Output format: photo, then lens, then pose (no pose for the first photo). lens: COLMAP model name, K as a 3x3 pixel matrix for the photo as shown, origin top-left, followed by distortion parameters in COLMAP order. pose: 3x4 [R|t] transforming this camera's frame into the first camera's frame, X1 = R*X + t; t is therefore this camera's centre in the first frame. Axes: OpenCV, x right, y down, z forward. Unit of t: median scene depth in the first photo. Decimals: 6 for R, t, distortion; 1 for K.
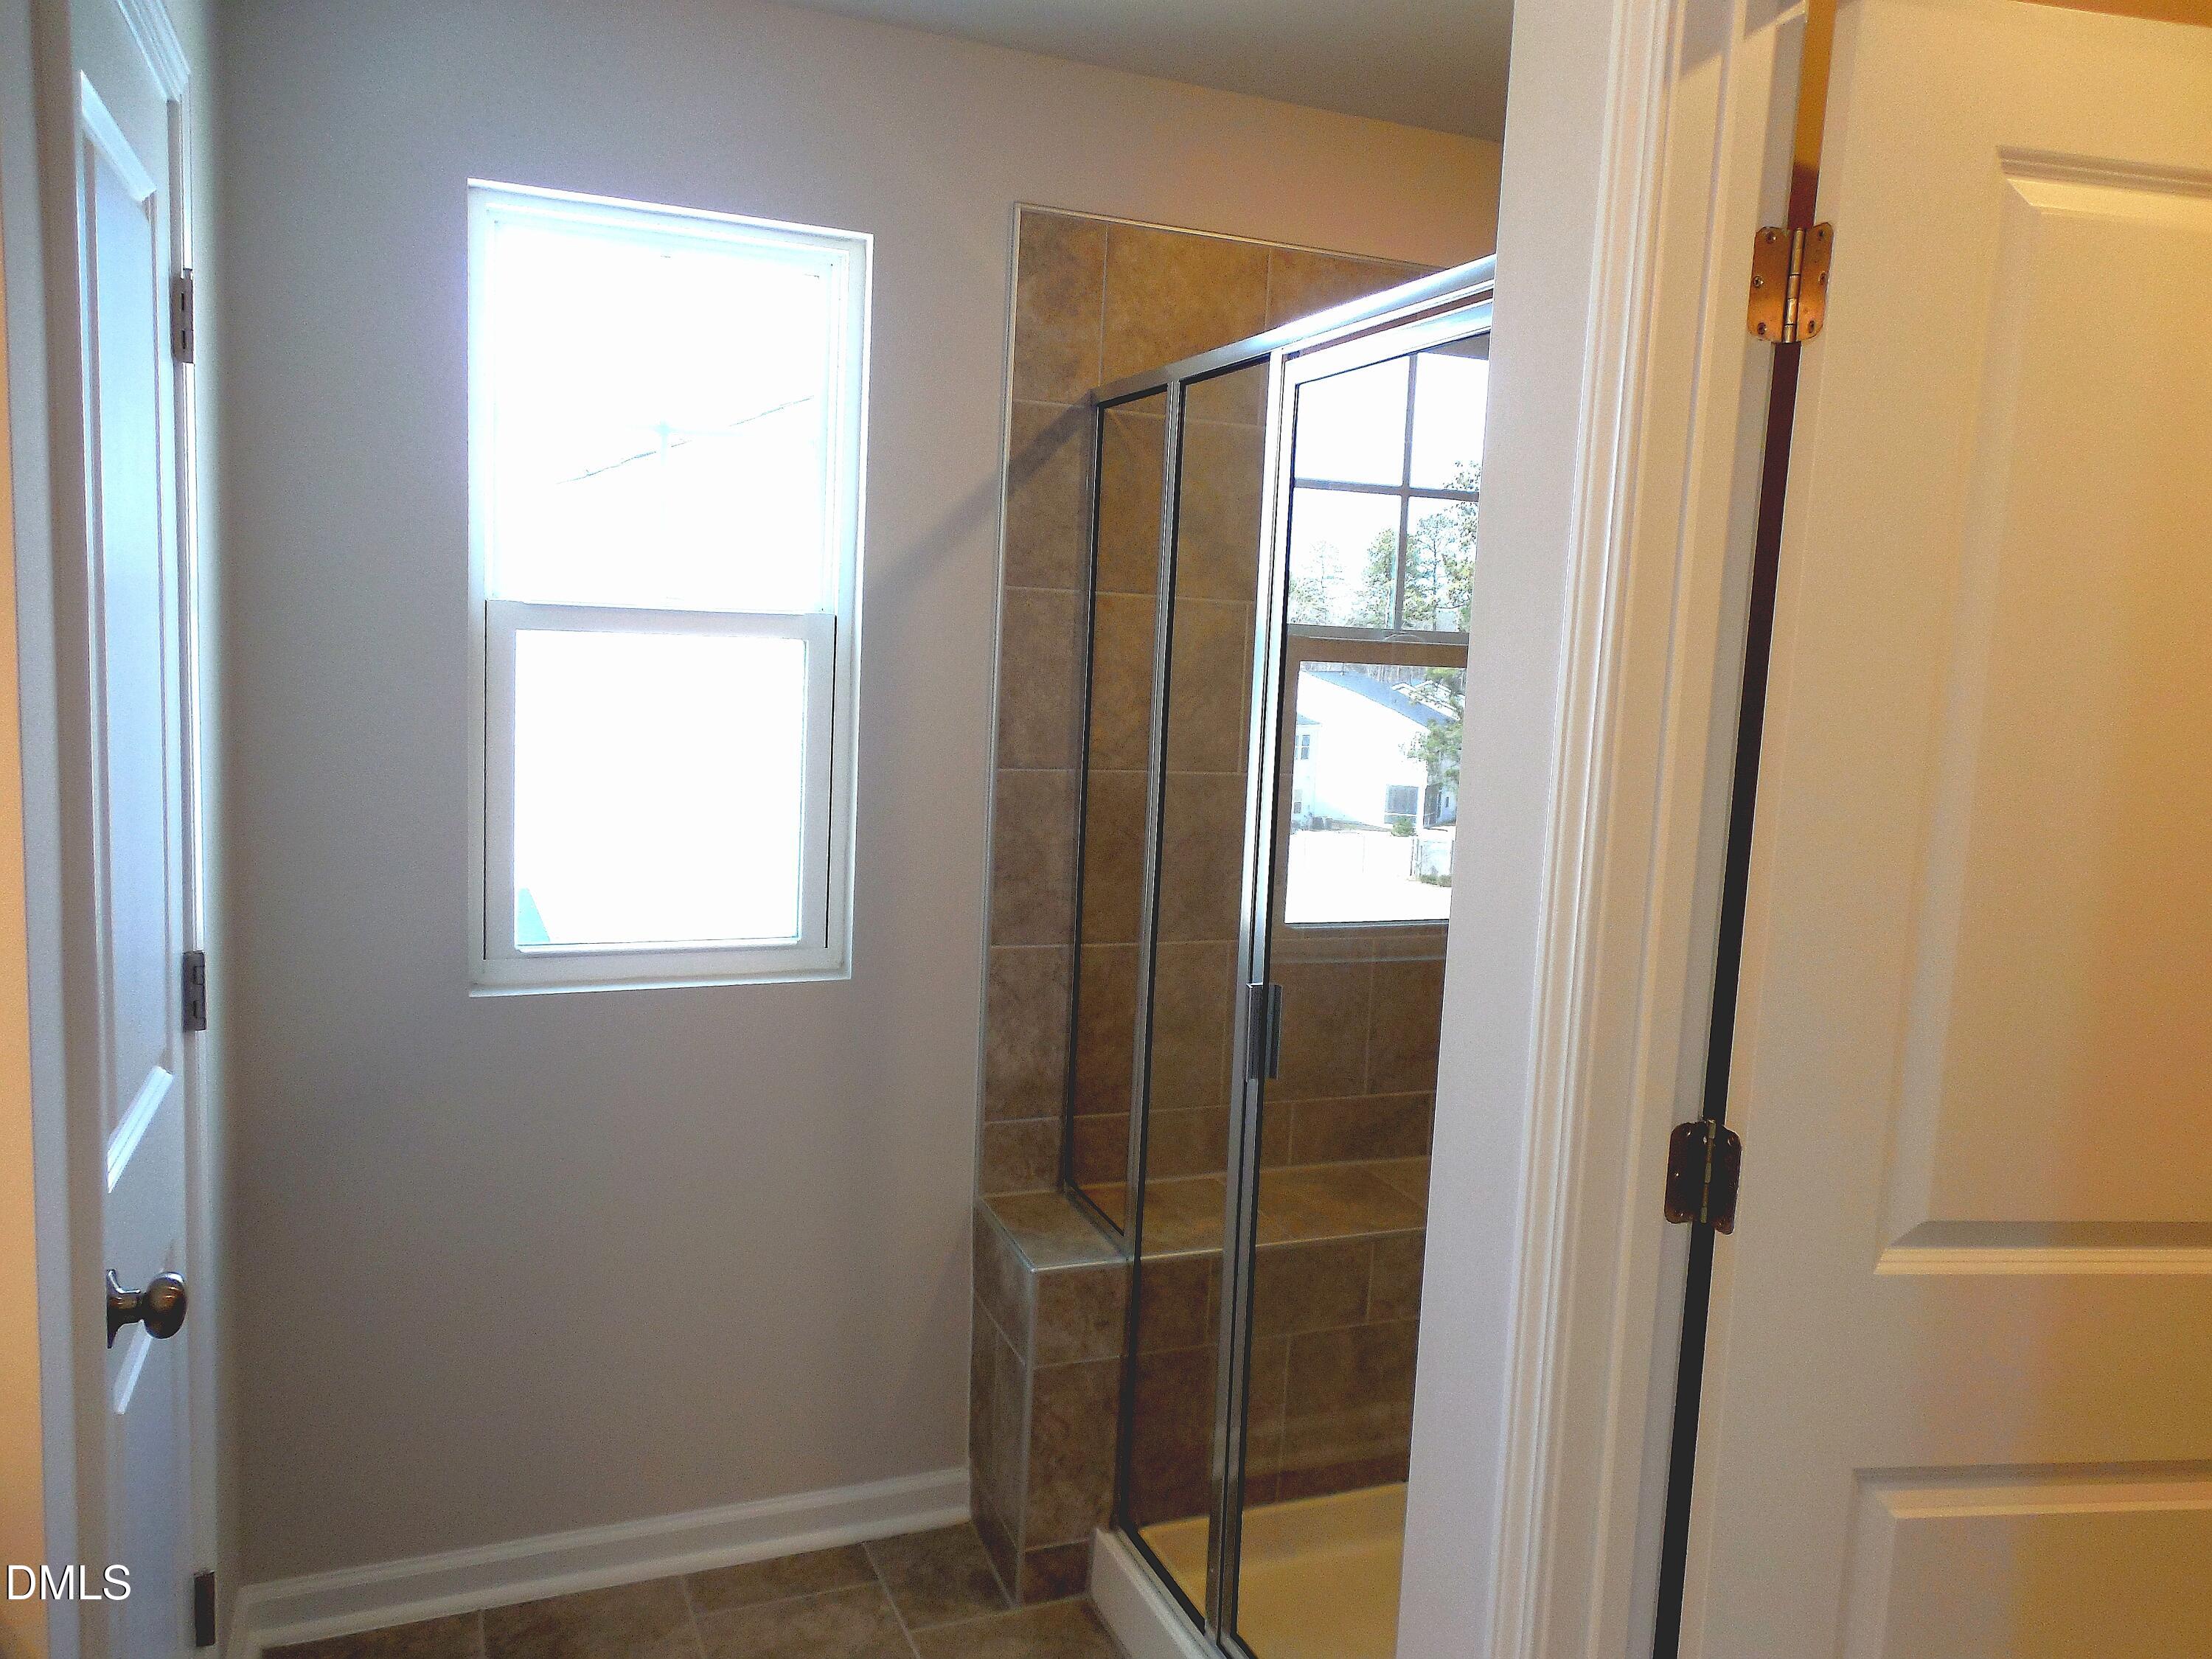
lens RADIAL K [[1677.0, 0, 1108.4], [0, 1677.0, 823.1], [0, 0, 1]] dist [0.004456, 0.008390]
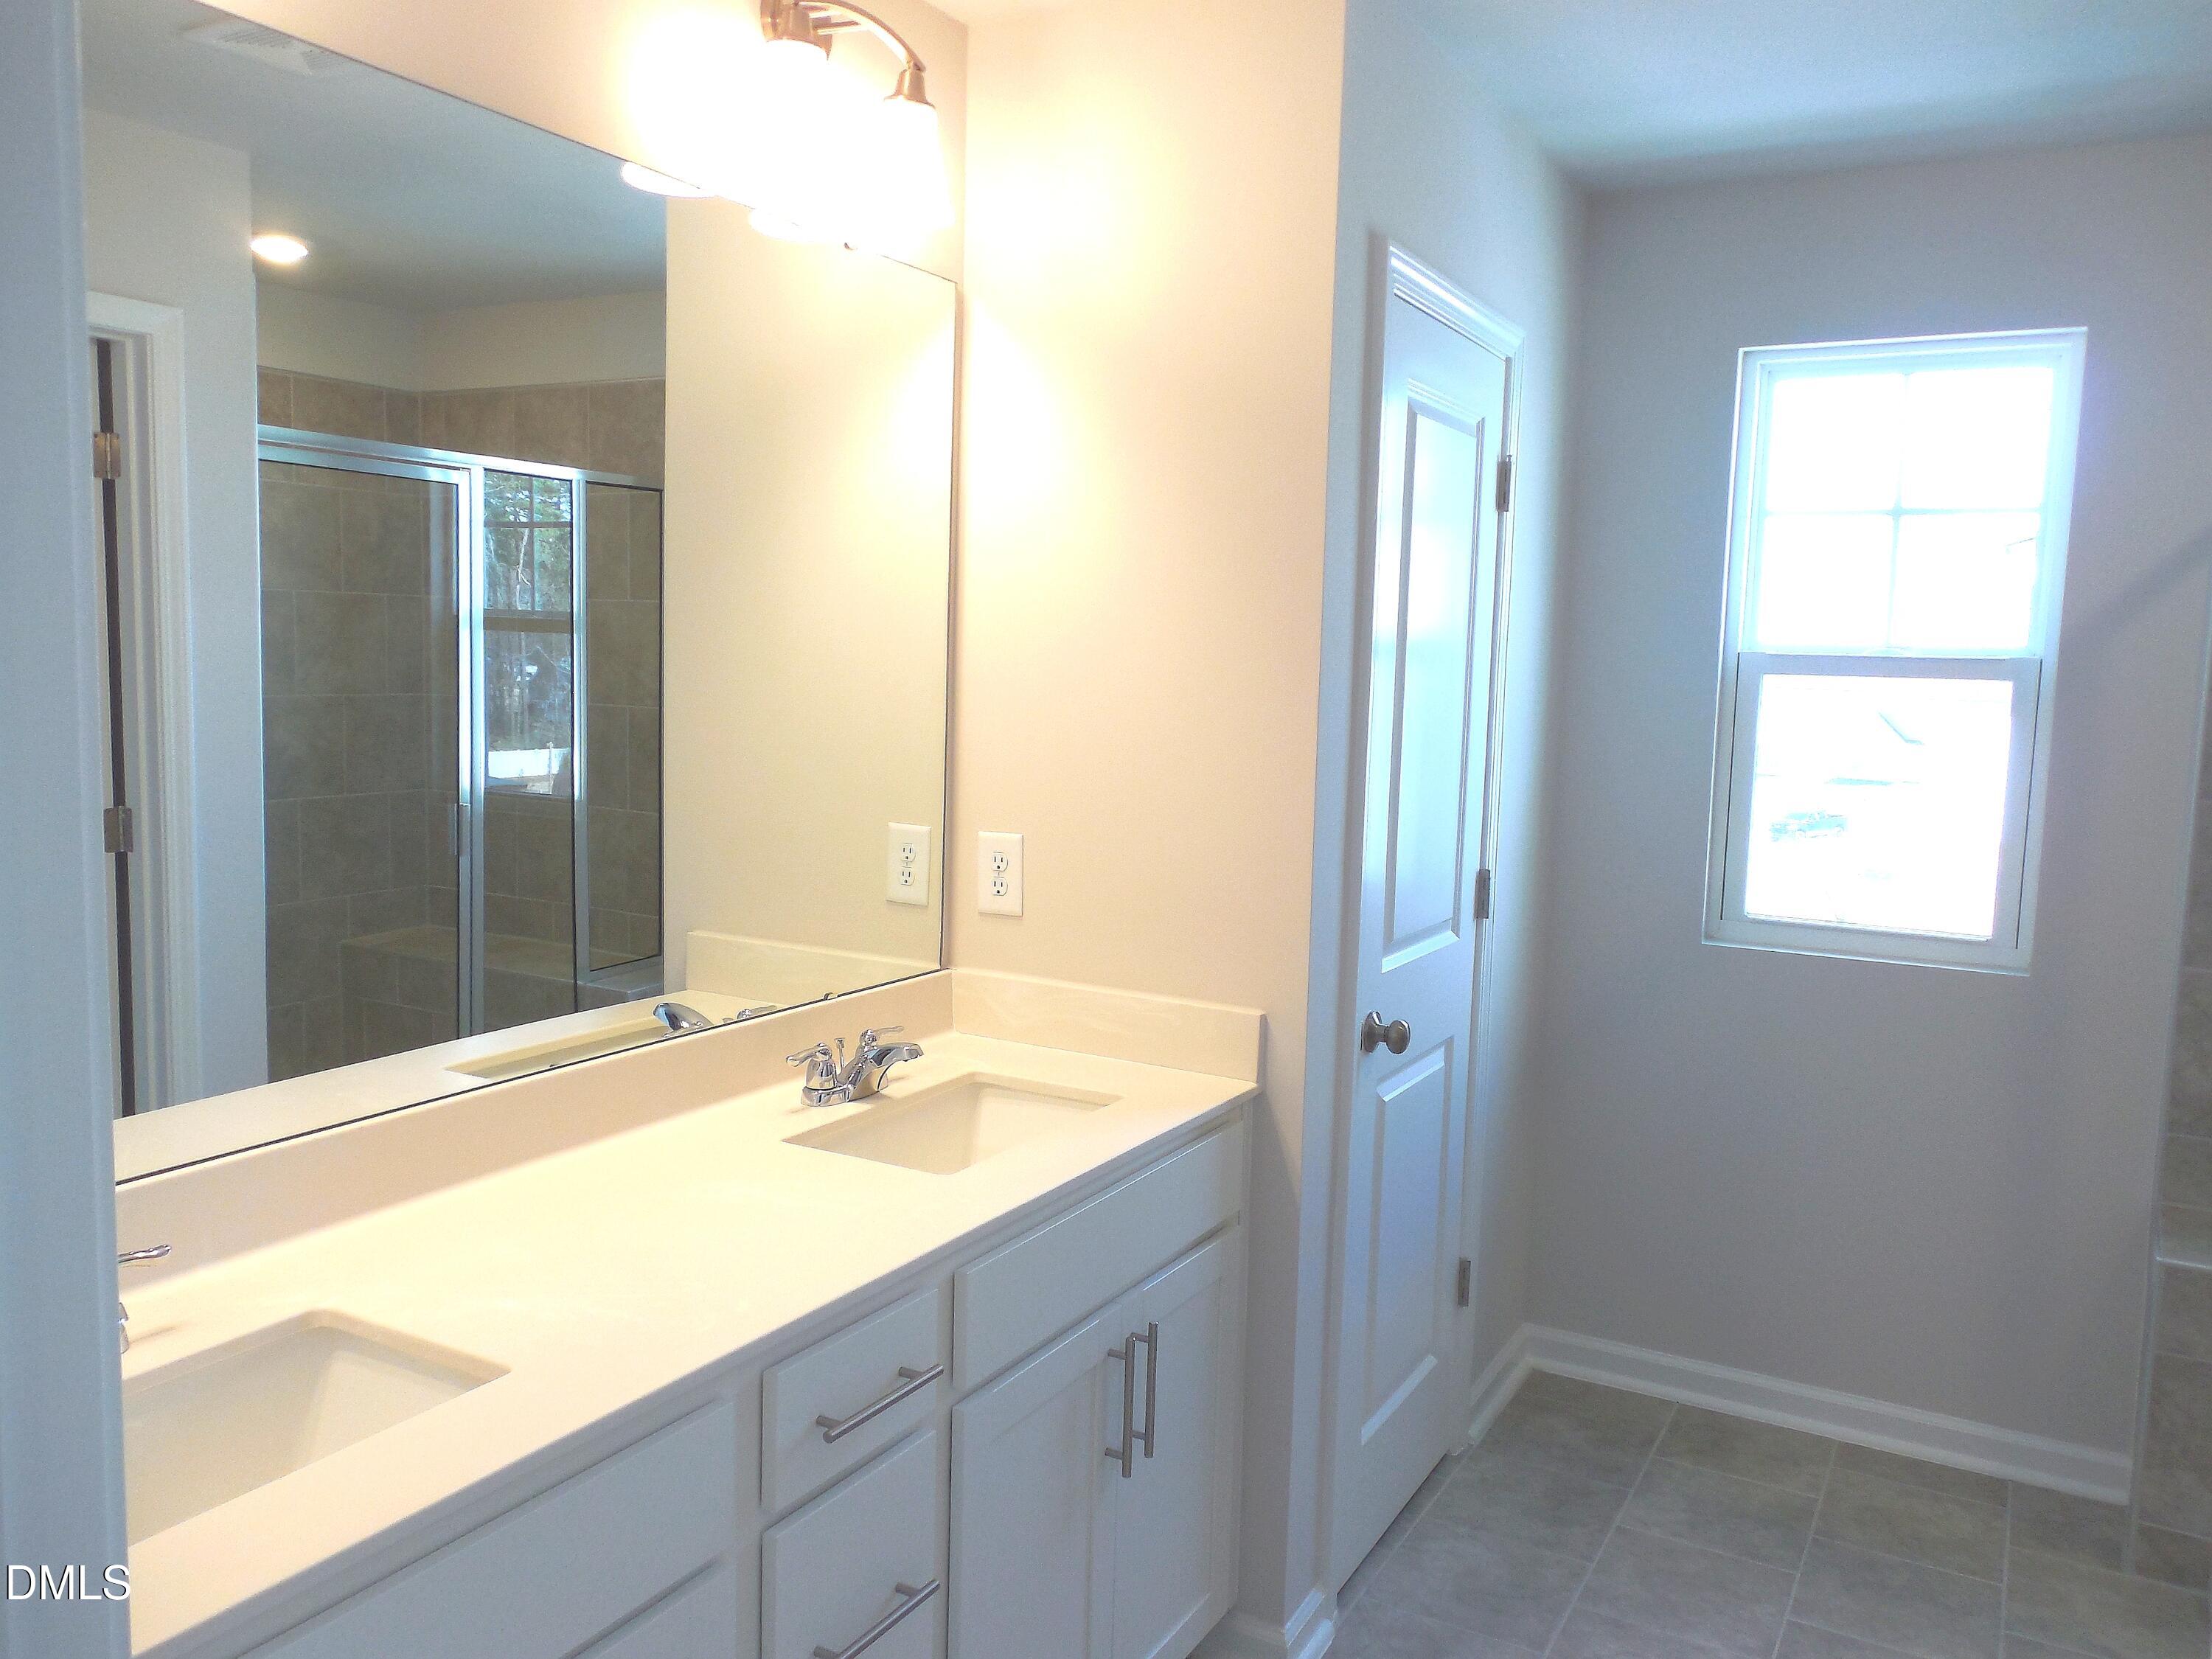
lens RADIAL K [[1677.0, 0, 1108.4], [0, 1677.0, 823.1], [0, 0, 1]] dist [0.004456, 0.008390]
pose [[0.621855, 0.057086, -0.781049, 0.357760], [-0.088396, 0.996082, 0.002424, 0.043049], [0.778128, 0.067534, 0.624465, -0.217694]]
